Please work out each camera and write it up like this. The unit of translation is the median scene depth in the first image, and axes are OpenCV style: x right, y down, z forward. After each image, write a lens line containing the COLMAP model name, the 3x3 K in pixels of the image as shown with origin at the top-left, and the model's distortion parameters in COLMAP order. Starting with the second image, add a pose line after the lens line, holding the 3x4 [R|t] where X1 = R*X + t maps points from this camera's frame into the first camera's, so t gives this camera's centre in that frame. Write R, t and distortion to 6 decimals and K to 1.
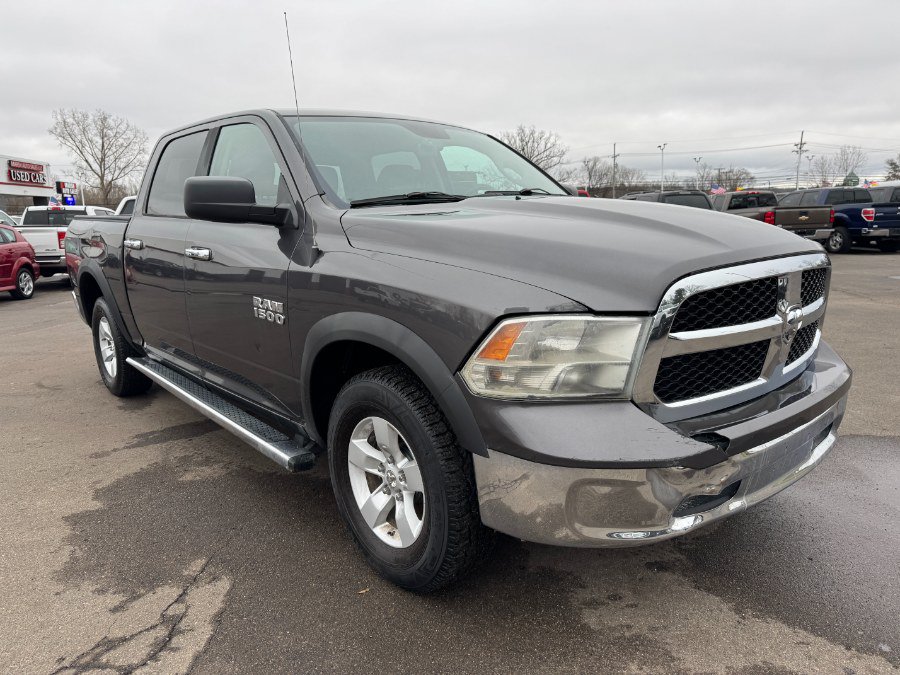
lens RADIAL K [[635.7, 0, 452.9], [0, 635.7, 338.6], [0, 0, 1]] dist [0.031361, -0.030337]
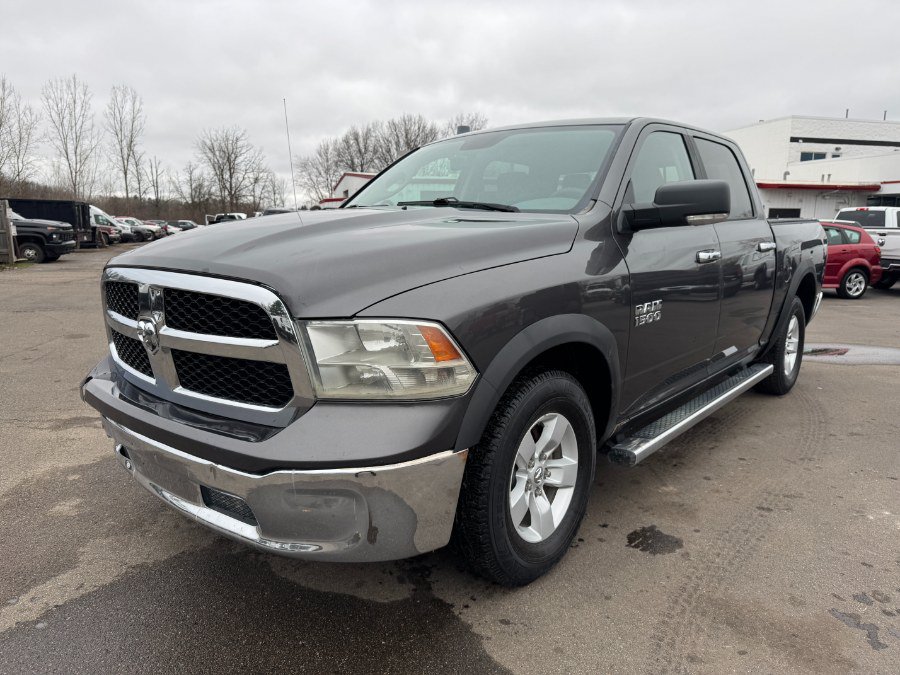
lens RADIAL K [[635.7, 0, 445.8], [0, 635.7, 339.7], [0, 0, 1]] dist [0.031361, -0.030337]
pose [[0.132091, 0.193450, -0.972177, 1.369655], [-0.191817, 0.967221, 0.166402, -0.238993], [0.972501, 0.164500, 0.164868, 1.115130]]
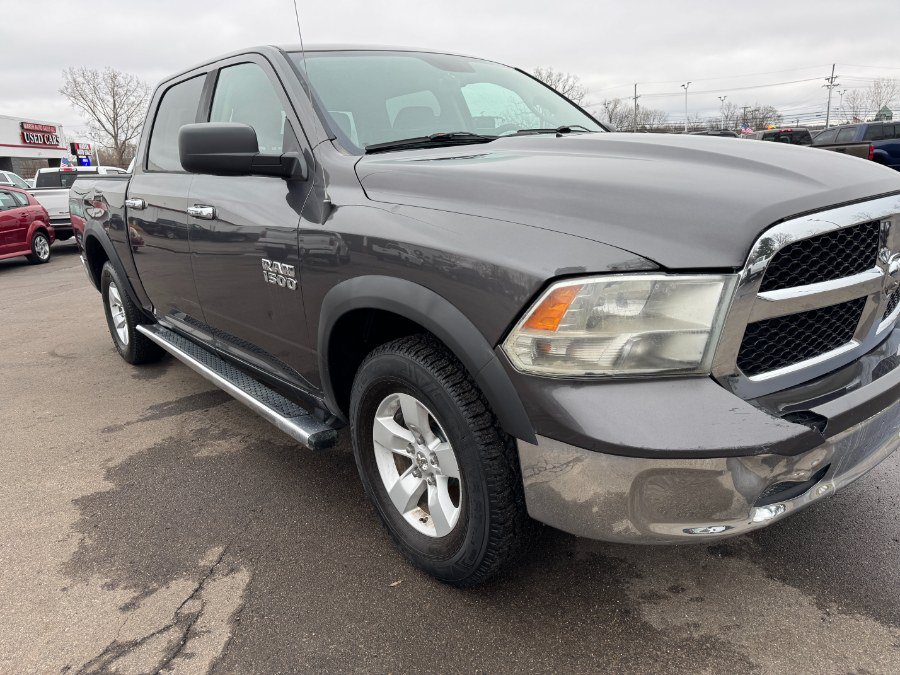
lens RADIAL K [[635.7, 0, 452.9], [0, 635.7, 338.4], [0, 0, 1]] dist [0.031361, -0.030337]
pose [[0.999250, -0.022478, -0.031520, -0.020076], [0.024733, 0.997020, 0.073073, -0.014814], [0.029784, -0.073798, 0.996828, 0.117334]]
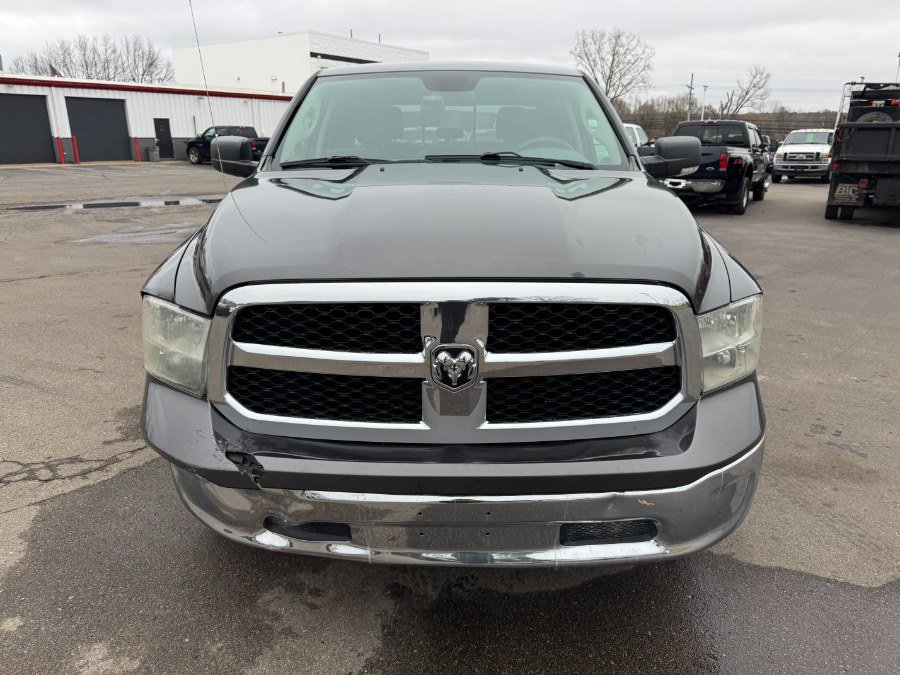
lens RADIAL K [[635.7, 0, 452.1], [0, 635.7, 336.9], [0, 0, 1]] dist [0.031361, -0.030337]
pose [[0.751945, 0.217840, -0.622193, 0.855303], [-0.142194, 0.975203, 0.169588, -0.161575], [0.643708, -0.039049, 0.764275, 0.359044]]
